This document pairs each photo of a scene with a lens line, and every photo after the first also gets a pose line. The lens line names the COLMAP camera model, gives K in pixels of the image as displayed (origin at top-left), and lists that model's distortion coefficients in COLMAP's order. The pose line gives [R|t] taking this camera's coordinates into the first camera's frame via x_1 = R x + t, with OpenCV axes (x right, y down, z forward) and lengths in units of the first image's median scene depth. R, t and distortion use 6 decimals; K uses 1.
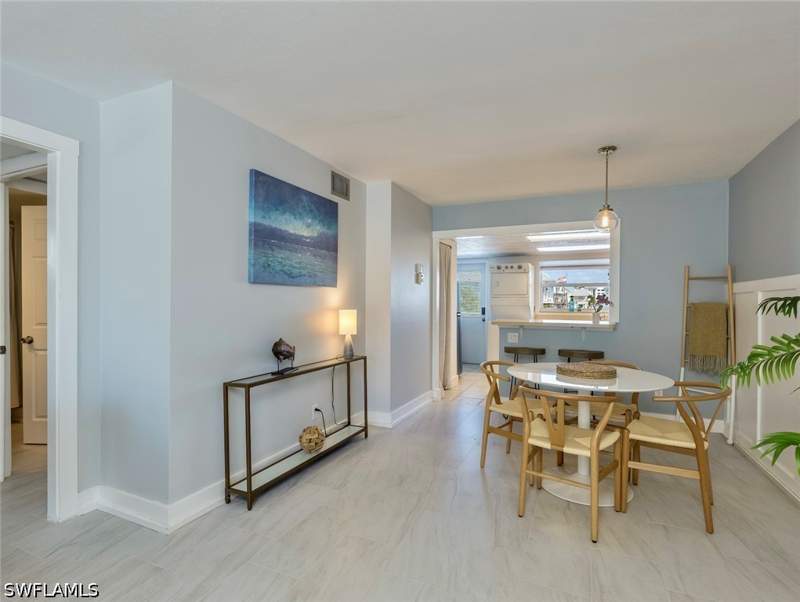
lens RADIAL K [[398.2, 0, 400.0], [0, 398.2, 301.0], [0, 0, 1]] dist [0.000122, 0.000118]
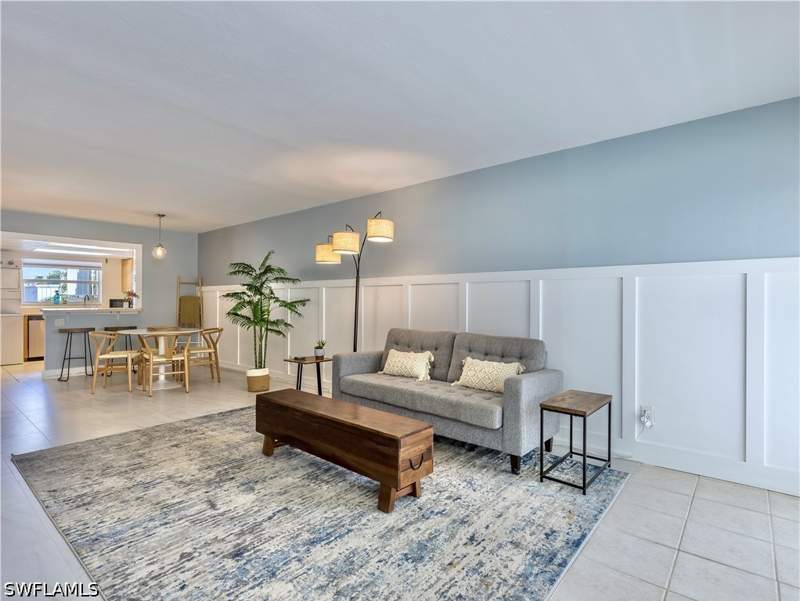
lens RADIAL K [[409.2, 0, 404.5], [0, 409.2, 297.8], [0, 0, 1]] dist [-0.012818, -0.000233]
pose [[0.257538, 0.009681, 0.966220, -0.840710], [-0.007450, 0.999940, -0.008033, 0.018947], [-0.966239, -0.005130, 0.257595, -0.503053]]
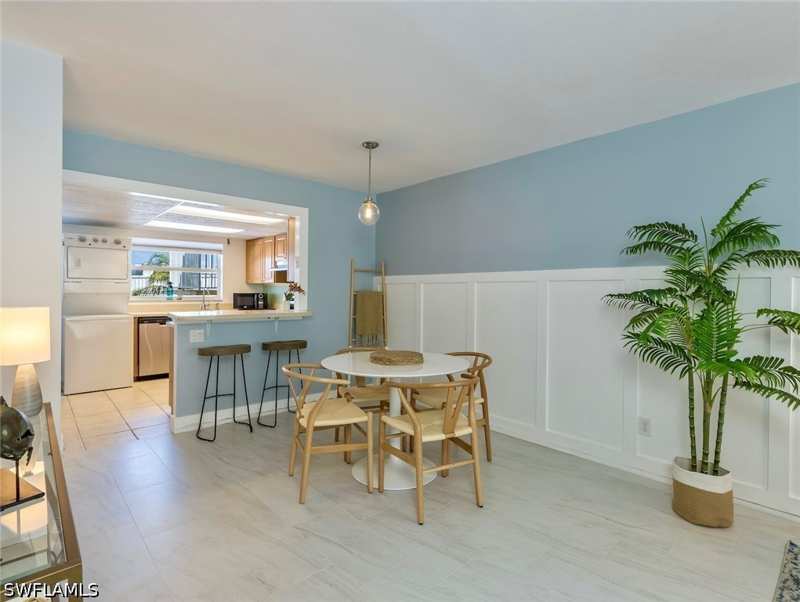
lens RADIAL K [[406.9, 0, 399.9], [0, 406.9, 291.4], [0, 0, 1]] dist [-0.034298, -0.000155]
pose [[0.376316, -0.000784, 0.926491, -0.348732], [-0.008524, 0.999954, 0.004308, -0.000969], [-0.926452, -0.009519, 0.376292, 0.418149]]
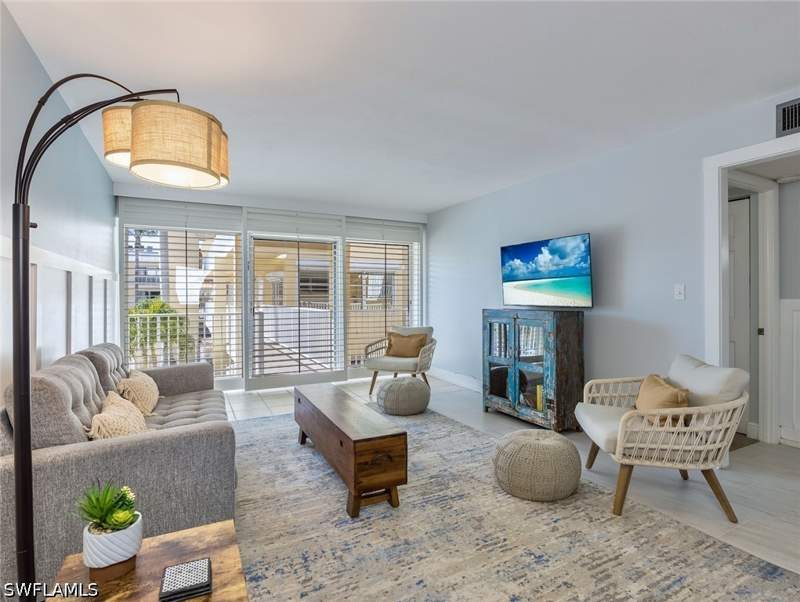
lens RADIAL K [[409.2, 0, 404.5], [0, 409.2, 298.3], [0, 0, 1]] dist [-0.012818, -0.000233]
pose [[-0.606950, -0.000150, -0.794740, 0.250581], [0.005693, 0.999974, -0.004537, 0.028128], [0.794720, -0.007278, -0.606933, 0.282875]]
